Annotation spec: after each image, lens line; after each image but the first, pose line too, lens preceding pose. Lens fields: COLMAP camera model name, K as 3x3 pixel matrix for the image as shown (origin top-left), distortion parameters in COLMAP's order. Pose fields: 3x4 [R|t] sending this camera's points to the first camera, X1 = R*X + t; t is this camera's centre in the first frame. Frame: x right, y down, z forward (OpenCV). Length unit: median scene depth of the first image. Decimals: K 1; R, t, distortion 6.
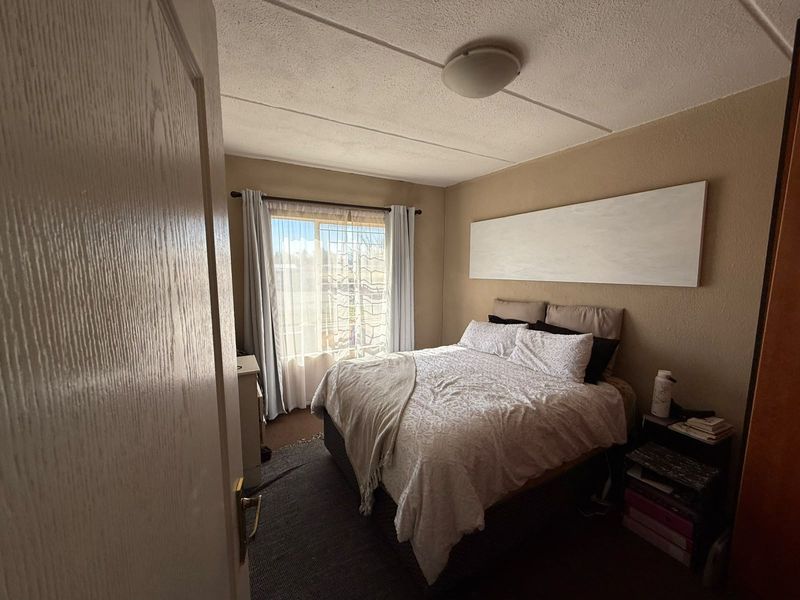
lens RADIAL K [[318.8, 0, 398.8], [0, 318.8, 300.8], [0, 0, 1]] dist [-0.001258, 0.000347]
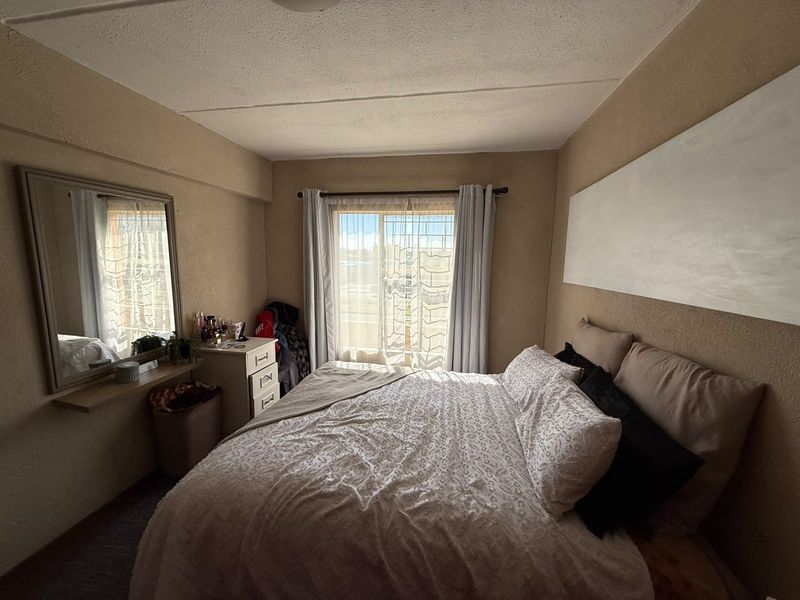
lens RADIAL K [[318.8, 0, 397.6], [0, 318.8, 300.9], [0, 0, 1]] dist [-0.001258, 0.000347]
pose [[0.767787, 0.095755, -0.633509, 0.468868], [-0.086091, 0.995221, 0.046088, -0.041344], [0.634895, 0.019154, 0.772361, 0.339295]]
